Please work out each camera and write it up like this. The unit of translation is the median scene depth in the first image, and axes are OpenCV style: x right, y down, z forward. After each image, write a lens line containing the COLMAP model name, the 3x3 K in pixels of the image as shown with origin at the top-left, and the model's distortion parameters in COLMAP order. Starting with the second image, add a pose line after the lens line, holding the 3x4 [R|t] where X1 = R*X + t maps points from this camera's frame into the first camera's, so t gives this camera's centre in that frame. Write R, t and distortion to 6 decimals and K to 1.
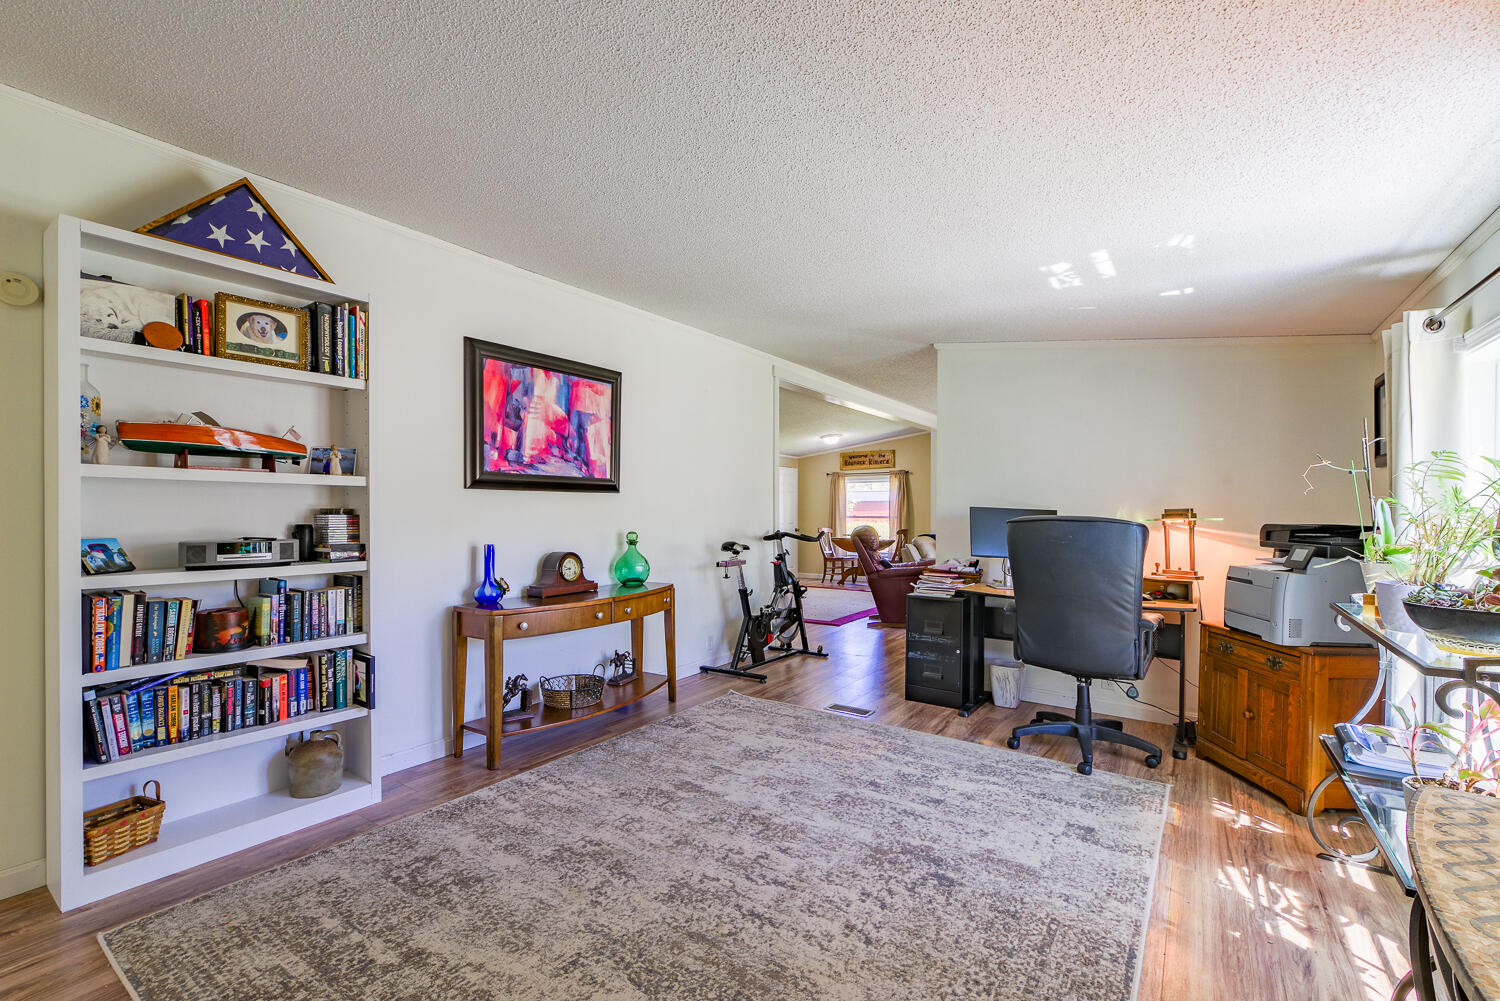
lens RADIAL K [[654.0, 0, 754.2], [0, 654.0, 502.7], [0, 0, 1]] dist [-0.002548, -0.000223]
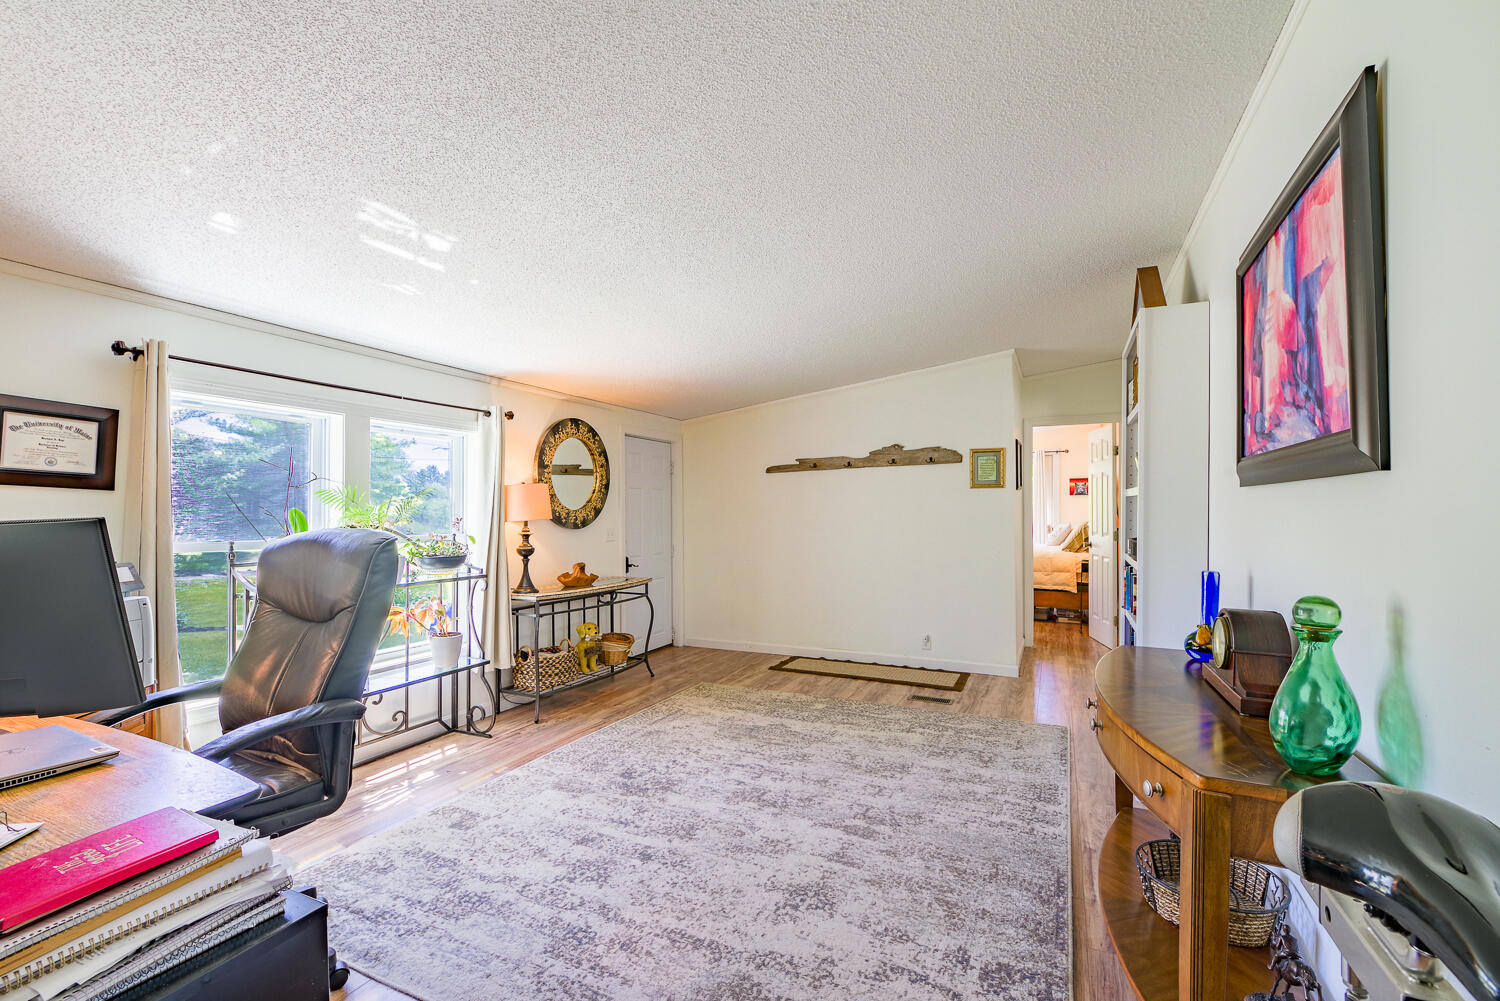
lens RADIAL K [[654.0, 0, 753.5], [0, 654.0, 504.9], [0, 0, 1]] dist [-0.002548, -0.000223]
pose [[-0.987831, -0.000859, -0.155526, 0.193214], [0.001997, 0.999832, -0.018210, 0.007823], [0.155516, -0.018299, -0.987664, 1.992266]]
